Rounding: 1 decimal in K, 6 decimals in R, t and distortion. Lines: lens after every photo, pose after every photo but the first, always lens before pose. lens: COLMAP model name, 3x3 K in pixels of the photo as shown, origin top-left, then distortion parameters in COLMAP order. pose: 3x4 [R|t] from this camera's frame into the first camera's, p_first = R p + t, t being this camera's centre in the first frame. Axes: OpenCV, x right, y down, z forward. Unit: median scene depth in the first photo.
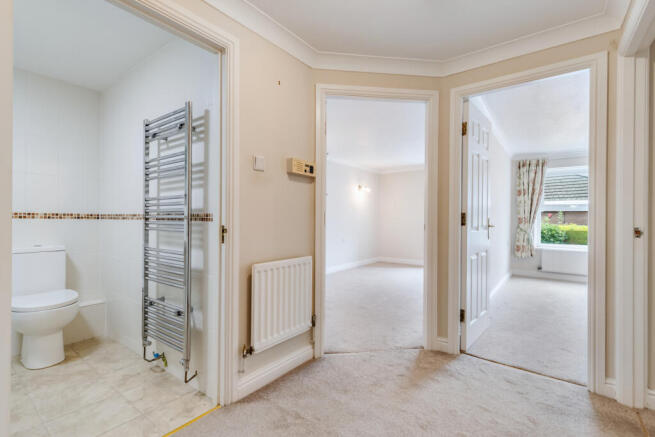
lens RADIAL K [[304.6, 0, 329.6], [0, 304.6, 222.0], [0, 0, 1]] dist [-0.000429, 0.000120]
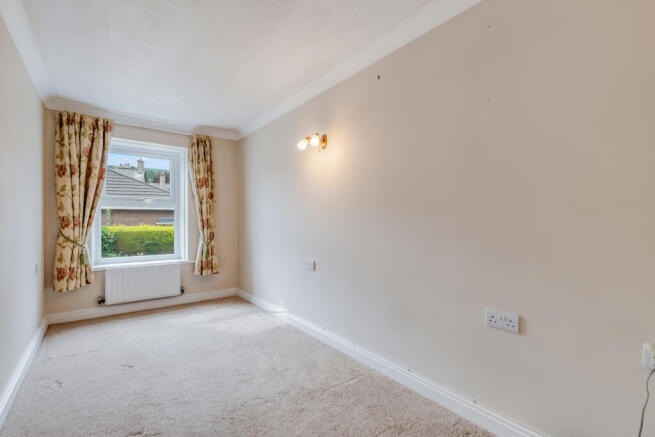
lens RADIAL K [[304.6, 0, 330.4], [0, 304.6, 220.6], [0, 0, 1]] dist [-0.000429, 0.000120]
pose [[0.276371, -0.007734, 0.961020, 0.239816], [0.014728, 0.999884, 0.003812, -0.003048], [-0.960938, 0.013100, 0.276453, 0.400776]]
